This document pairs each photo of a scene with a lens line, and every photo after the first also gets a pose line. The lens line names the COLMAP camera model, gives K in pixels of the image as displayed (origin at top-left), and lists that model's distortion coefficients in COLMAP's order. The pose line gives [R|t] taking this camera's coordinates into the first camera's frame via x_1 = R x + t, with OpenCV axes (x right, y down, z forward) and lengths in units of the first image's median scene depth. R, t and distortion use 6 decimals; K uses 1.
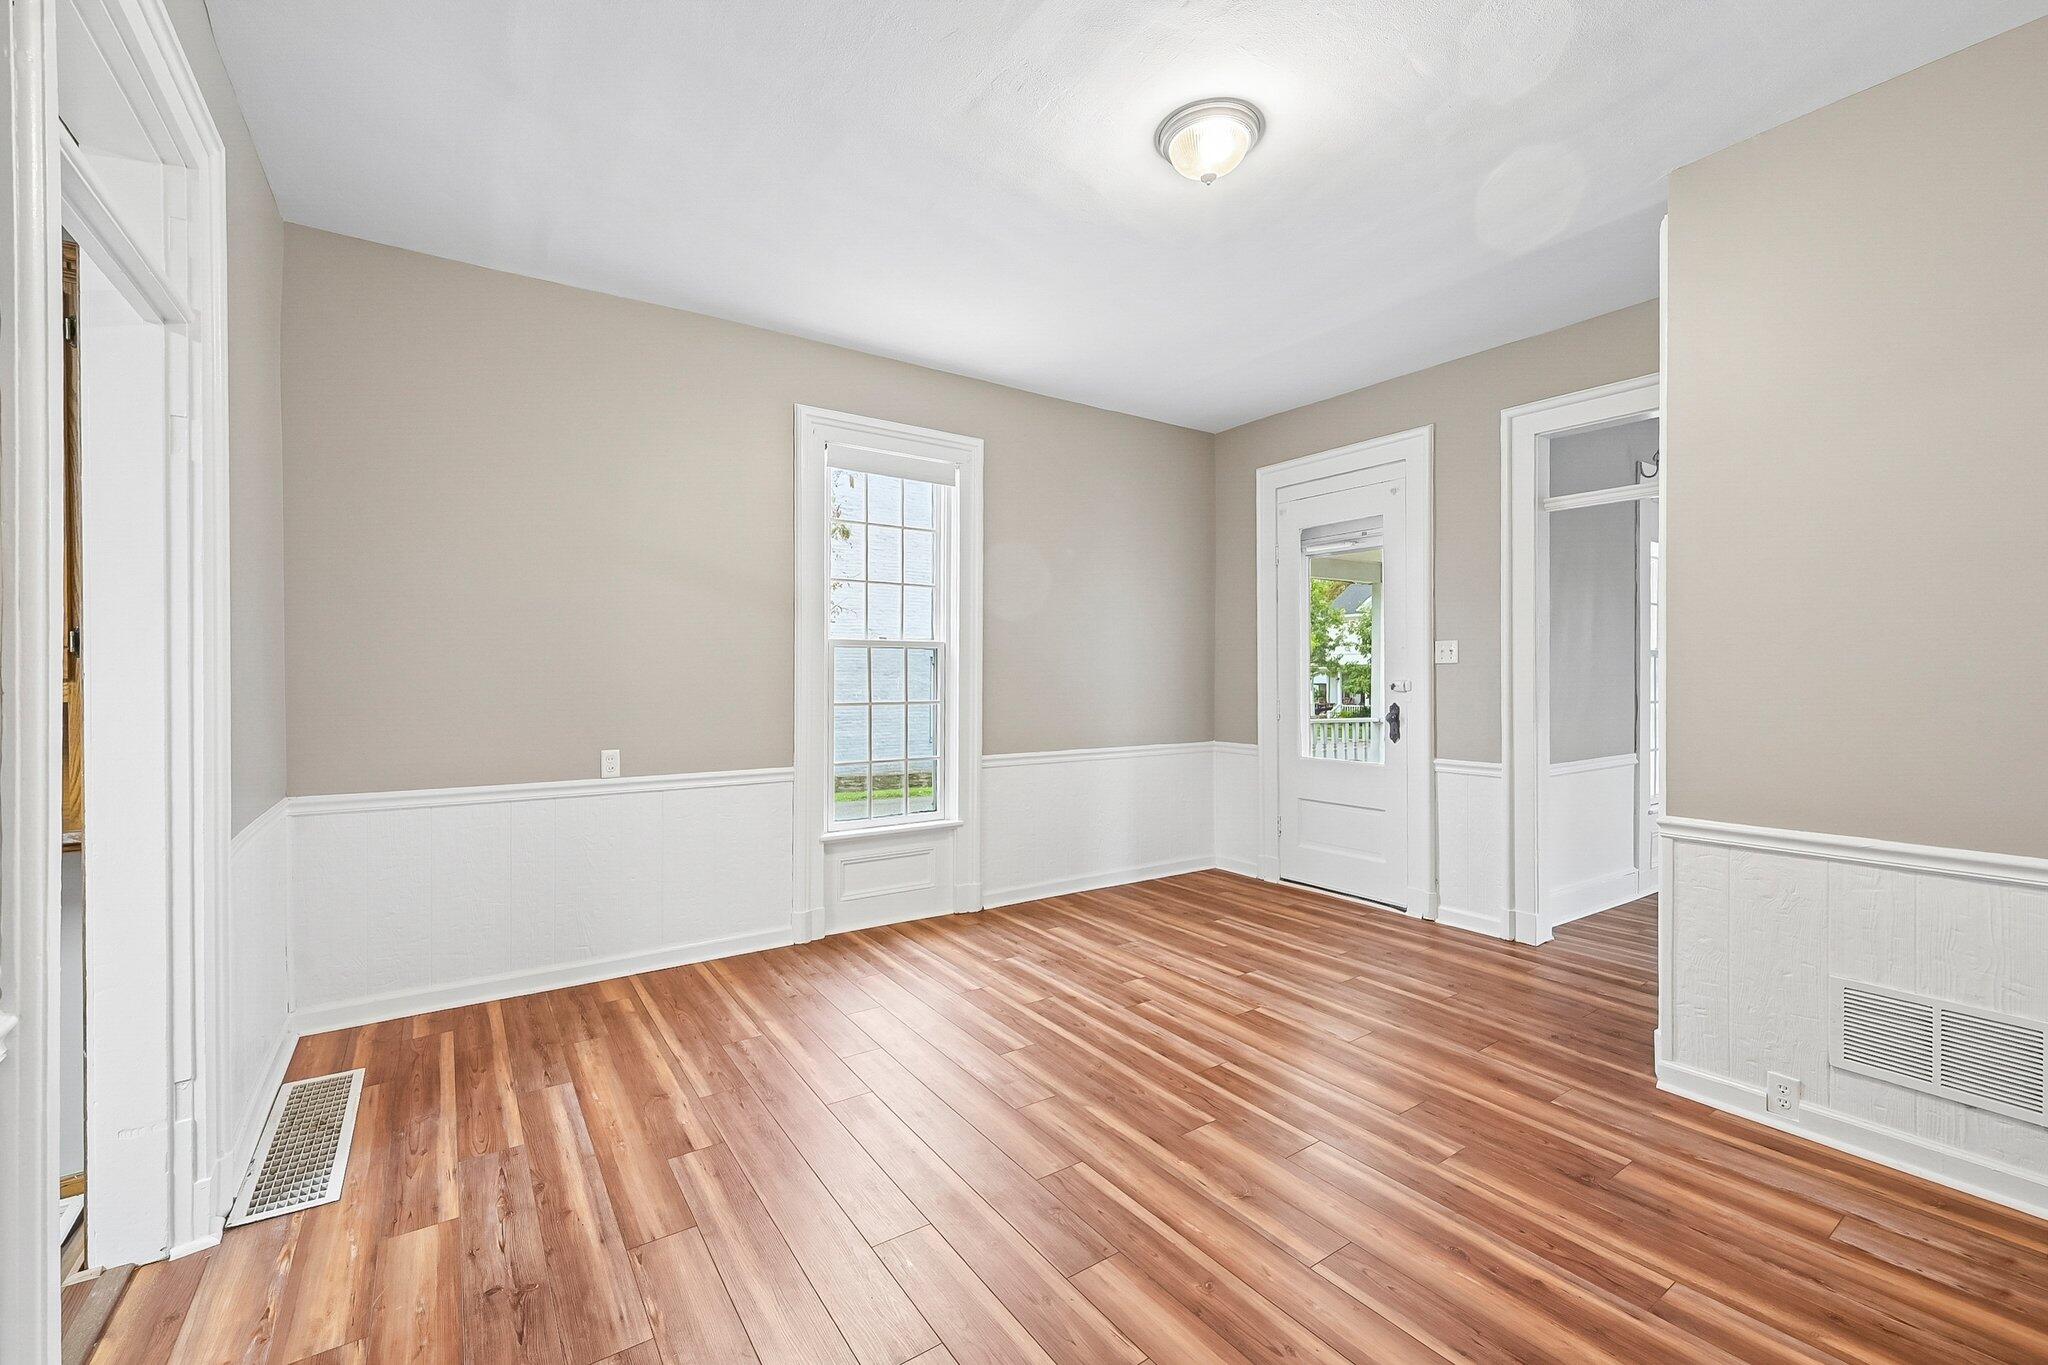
lens RADIAL K [[838.9, 0, 1006.6], [0, 838.9, 682.8], [0, 0, 1]] dist [0.000340, 0.000153]
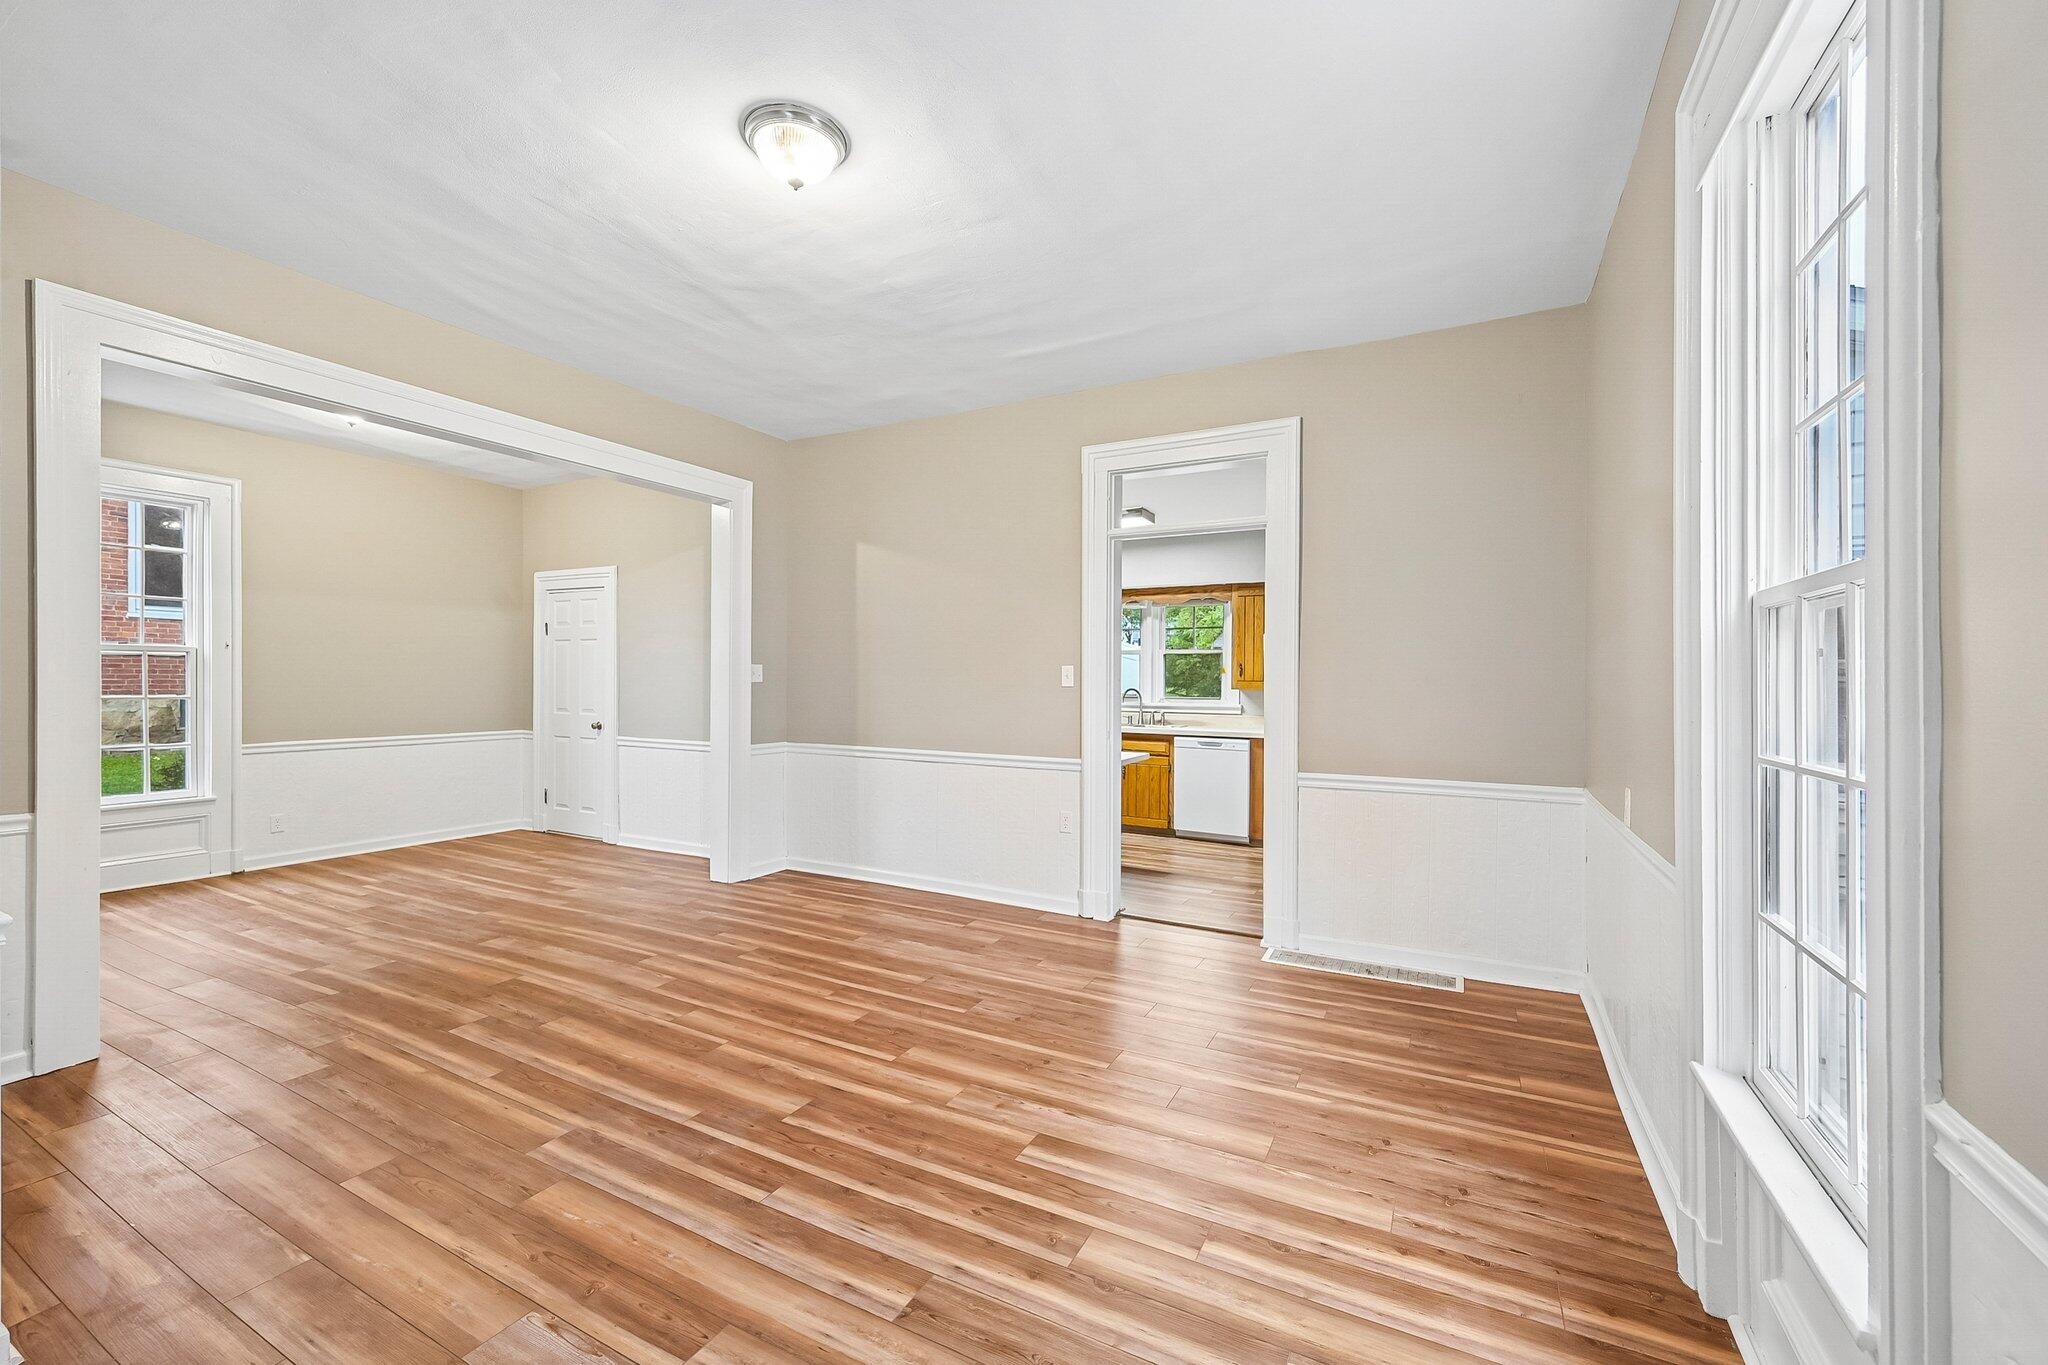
lens RADIAL K [[815.8, 0, 1024.0], [0, 815.8, 682.5], [0, 0, 1]] dist [0.002537, 0.000086]
pose [[-0.880972, -0.004768, -0.473145, 0.314866], [-0.010056, 0.999912, 0.008647, -0.010367], [0.473062, 0.012376, -0.880942, 1.367167]]
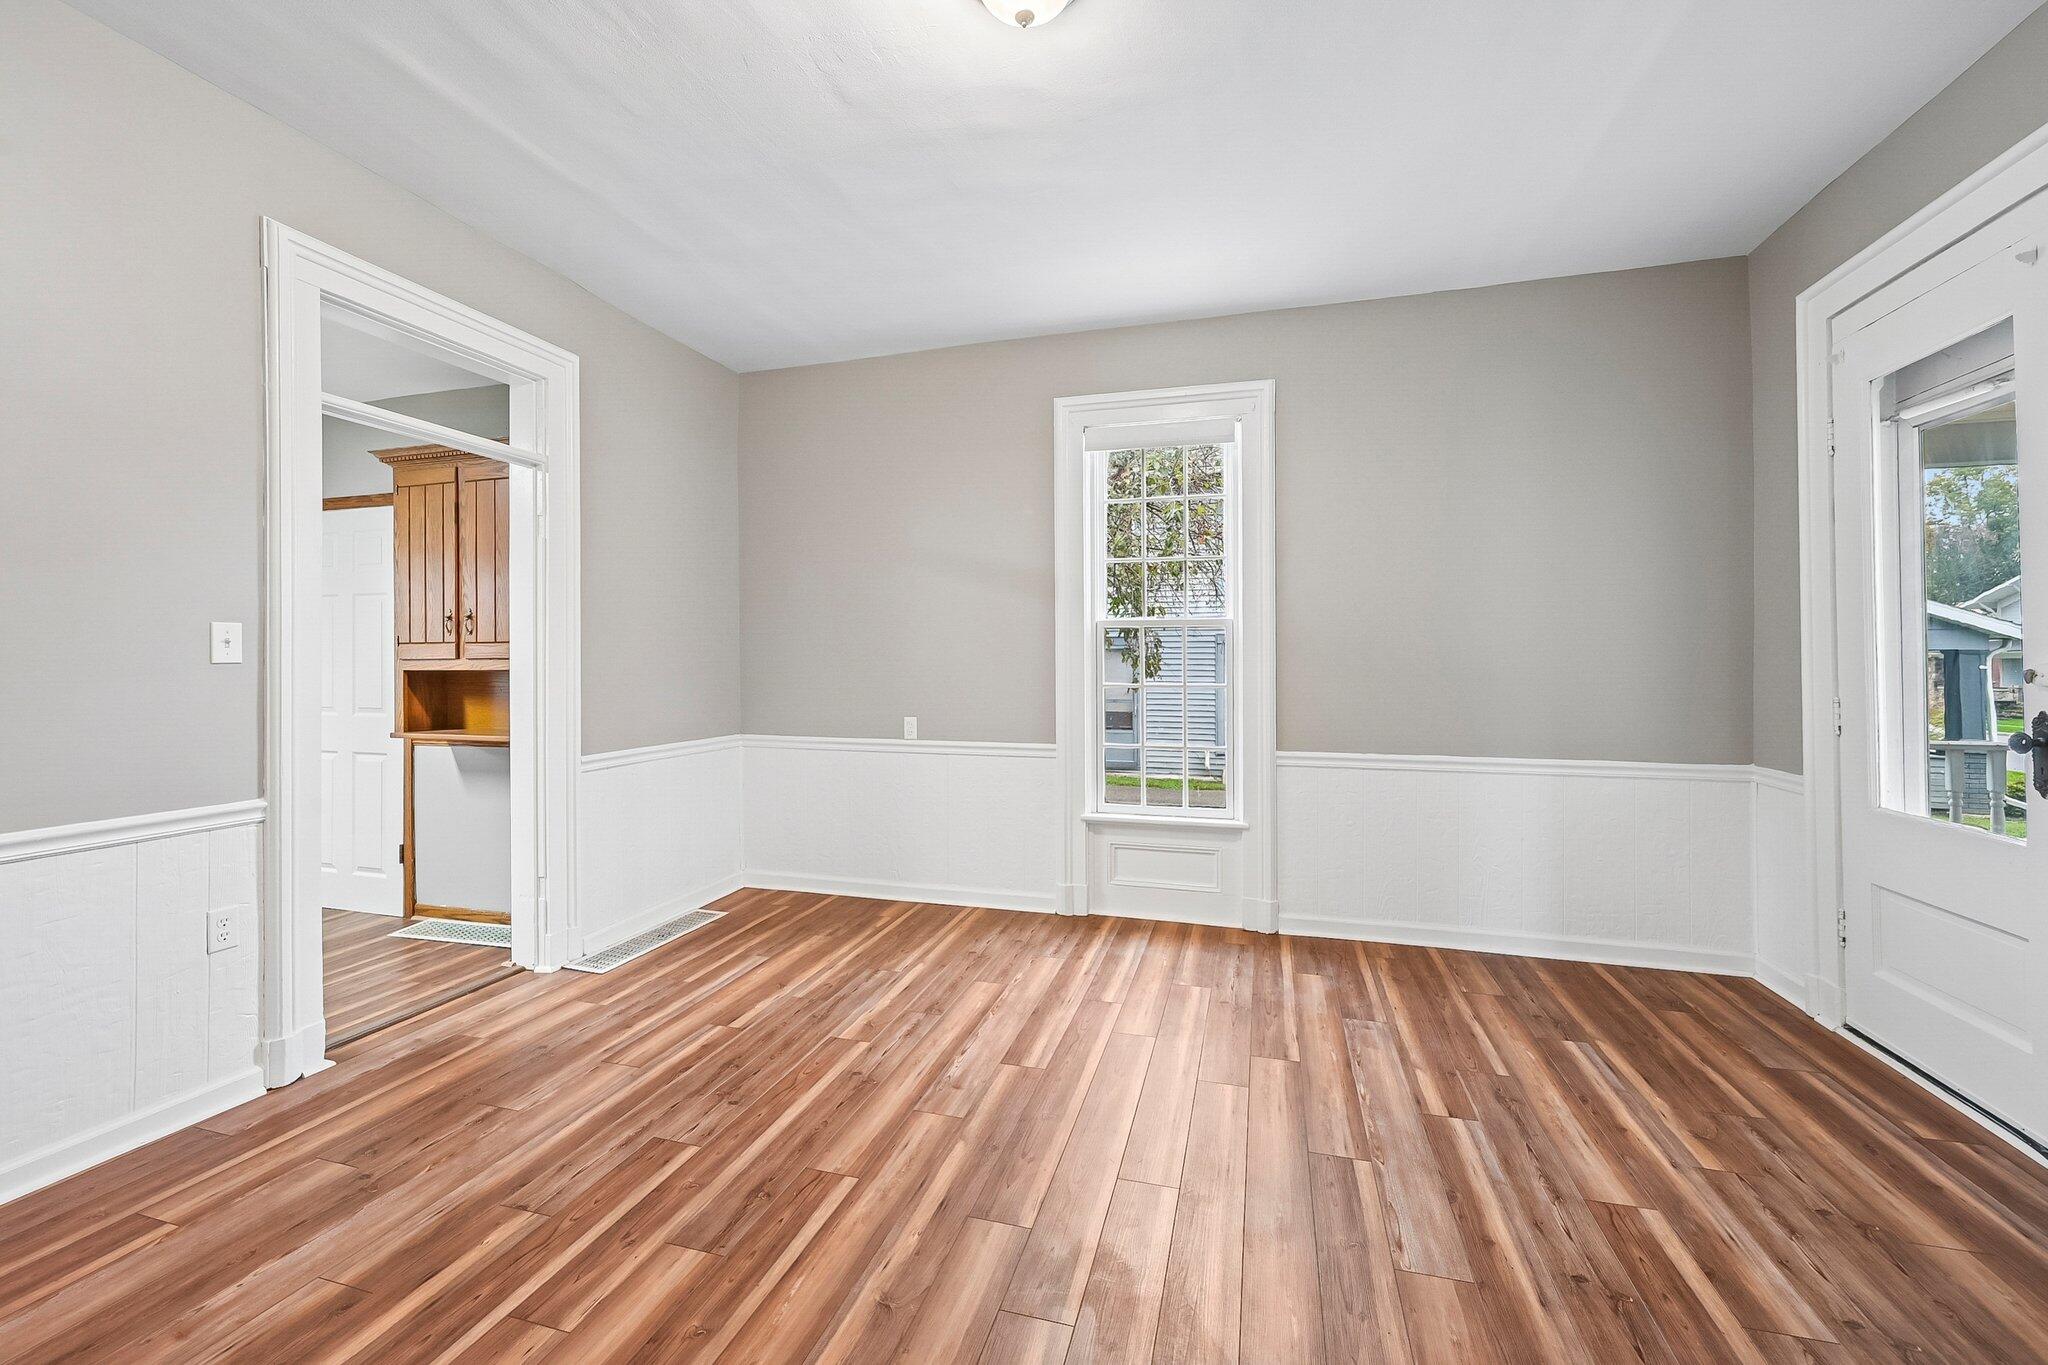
lens RADIAL K [[816.7, 0, 1024.4], [0, 816.7, 661.0], [0, 0, 1]] dist [0.000114, -0.000079]
pose [[0.641558, 0.000061, -0.767074, 0.564059], [-0.006749, 0.999962, -0.005565, 0.002245], [0.767044, 0.008747, 0.641534, 0.349565]]
